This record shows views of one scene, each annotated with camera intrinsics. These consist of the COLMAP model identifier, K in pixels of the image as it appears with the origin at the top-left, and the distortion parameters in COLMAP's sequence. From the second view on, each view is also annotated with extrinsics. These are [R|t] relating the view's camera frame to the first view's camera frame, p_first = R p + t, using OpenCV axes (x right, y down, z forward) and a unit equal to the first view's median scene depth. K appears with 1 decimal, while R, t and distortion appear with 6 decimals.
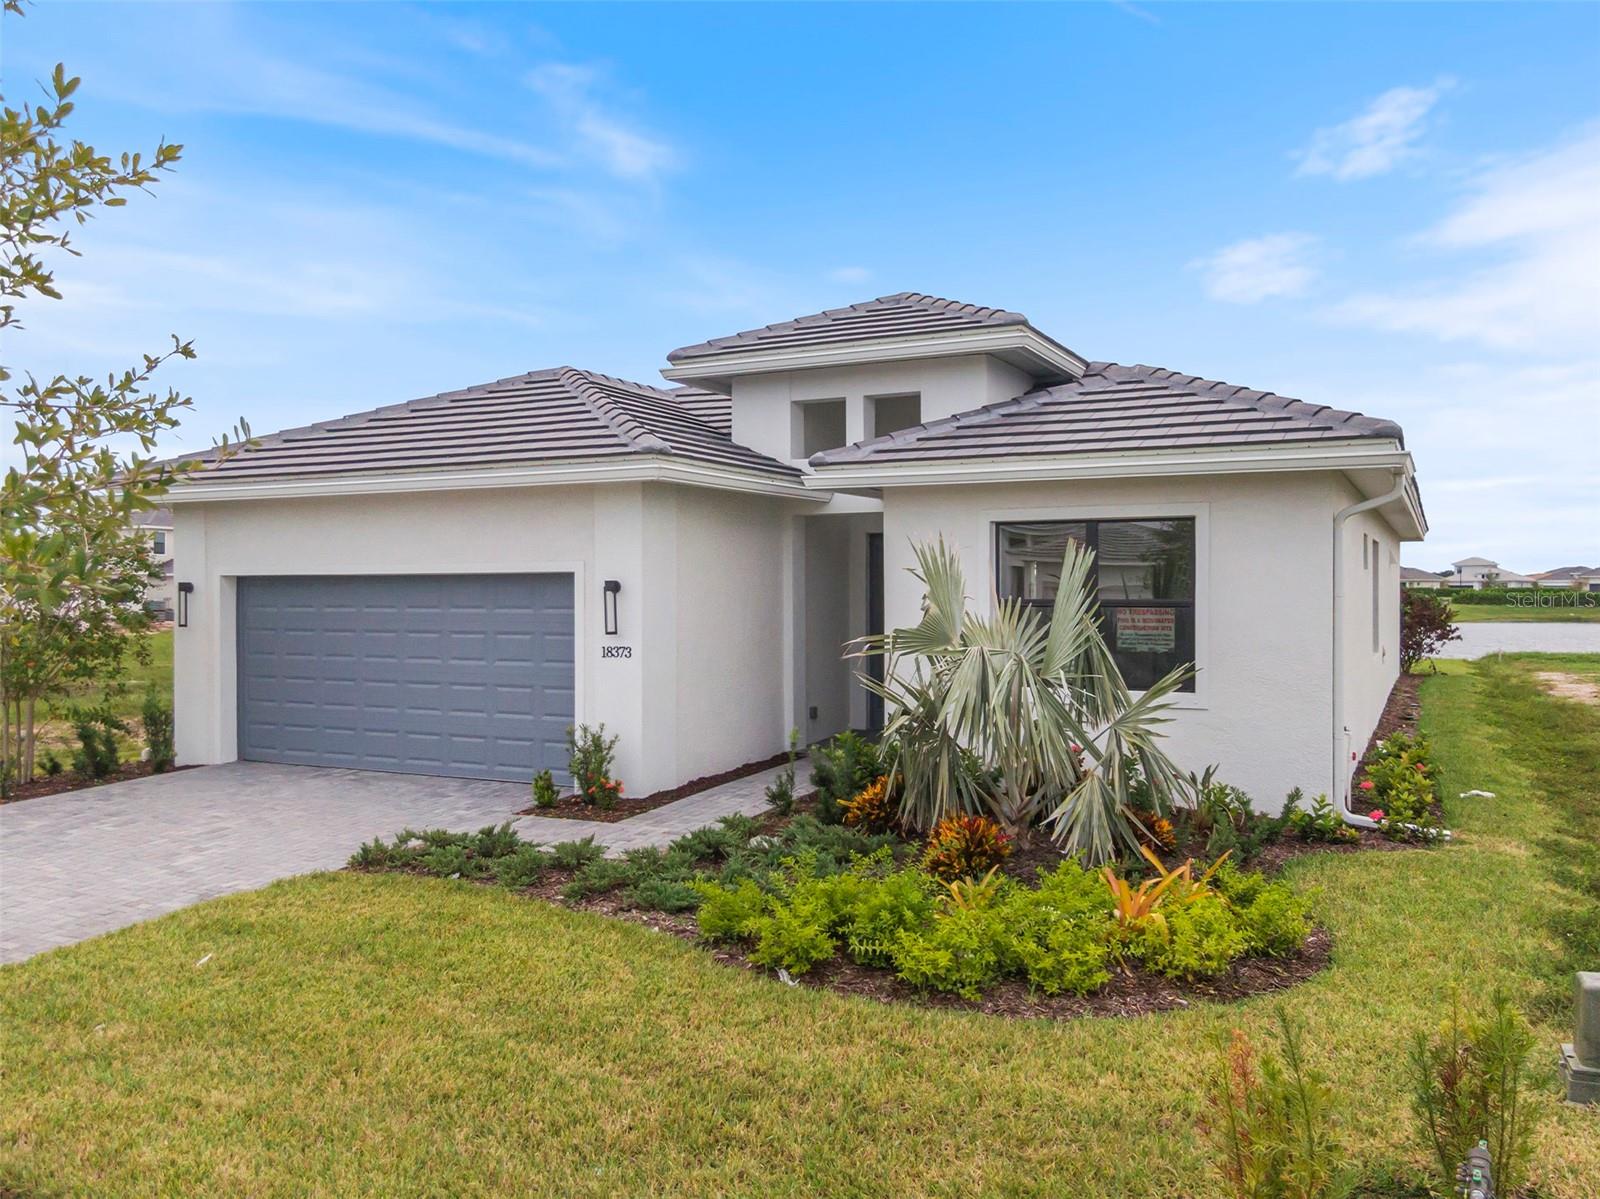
lens RADIAL K [[1299.6, 0, 800.0], [0, 1299.6, 599.5], [0, 0, 1]] dist [0.019294, -0.005017]
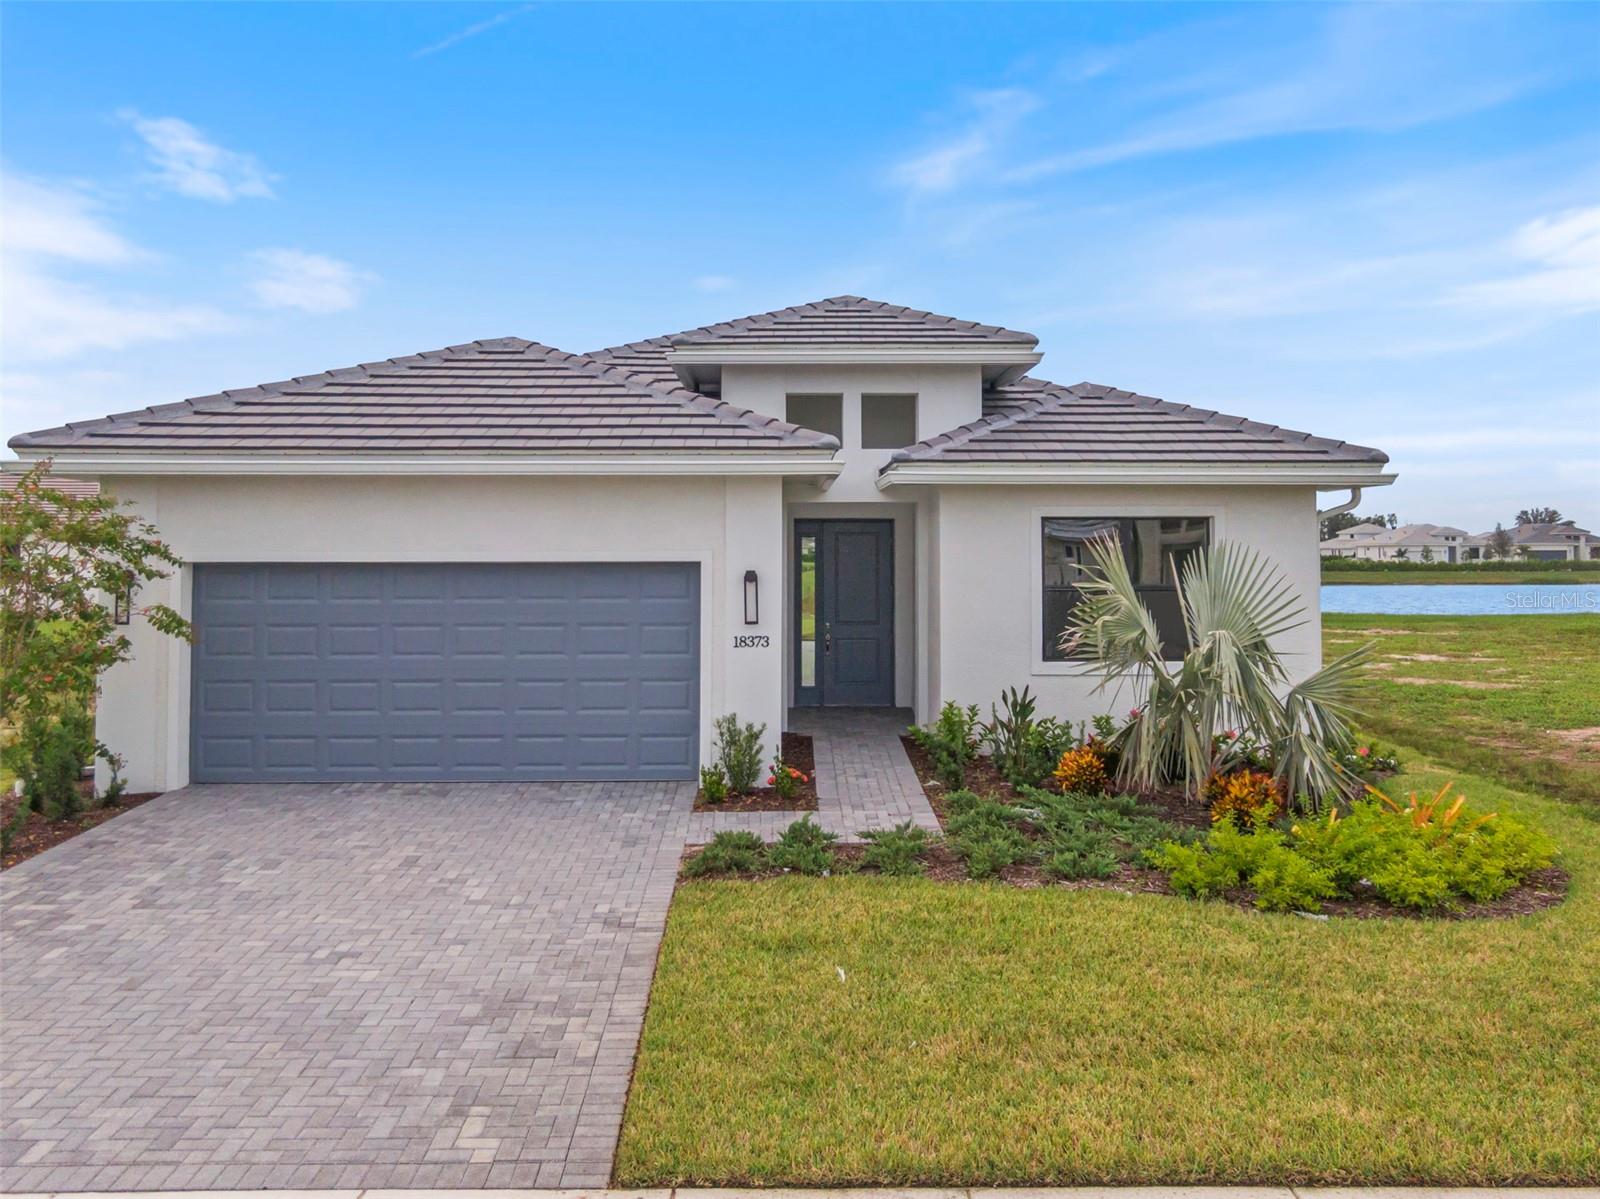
lens RADIAL K [[1299.6, 0, 800.0], [0, 1299.6, 599.5], [0, 0, 1]] dist [0.019294, -0.005017]
pose [[0.888015, -0.011234, 0.459678, -0.514456], [0.003962, 0.999851, 0.016782, -0.007738], [-0.459798, -0.013082, 0.887927, 0.087713]]
